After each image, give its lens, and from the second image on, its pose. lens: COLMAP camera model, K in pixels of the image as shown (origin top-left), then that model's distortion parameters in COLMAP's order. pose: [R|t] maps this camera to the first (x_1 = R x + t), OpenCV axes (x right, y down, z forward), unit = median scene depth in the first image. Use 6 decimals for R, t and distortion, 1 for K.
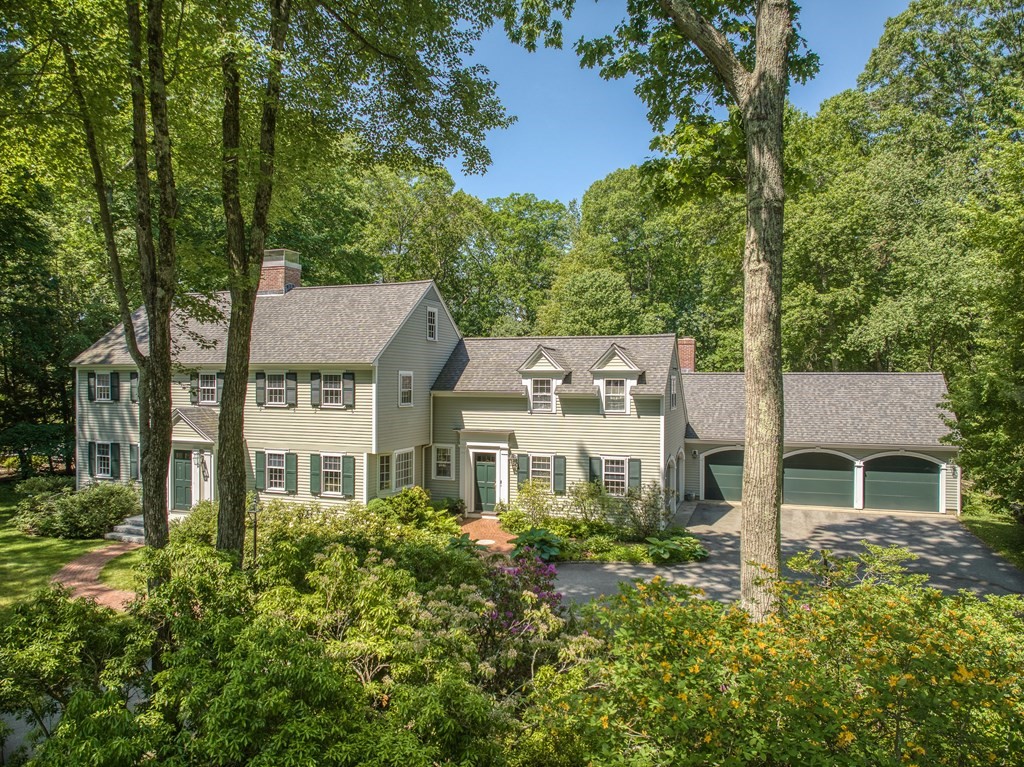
lens RADIAL K [[667.0, 0, 513.7], [0, 667.0, 382.9], [0, 0, 1]] dist [-0.025444, -0.017558]
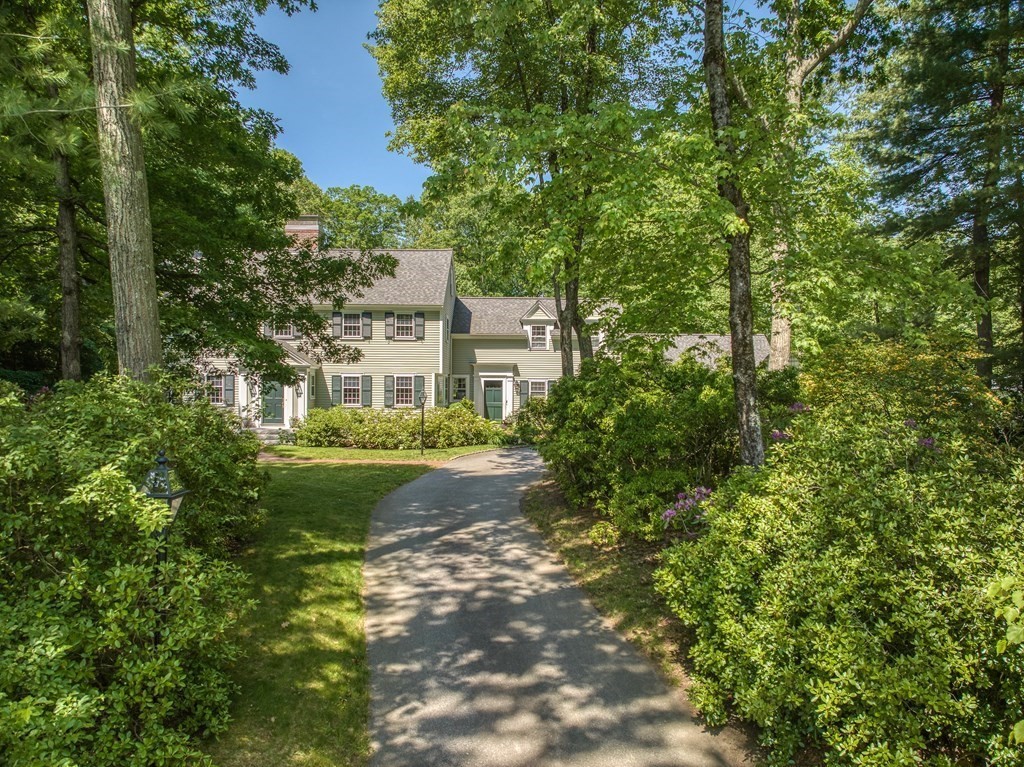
lens RADIAL K [[667.0, 0, 510.0], [0, 667.0, 383.6], [0, 0, 1]] dist [-0.025444, -0.017558]
pose [[0.934643, 0.000727, 0.355585, -0.508618], [-0.000318, 0.999999, -0.001209, 0.117372], [-0.355586, 0.001017, 0.934643, -0.272232]]
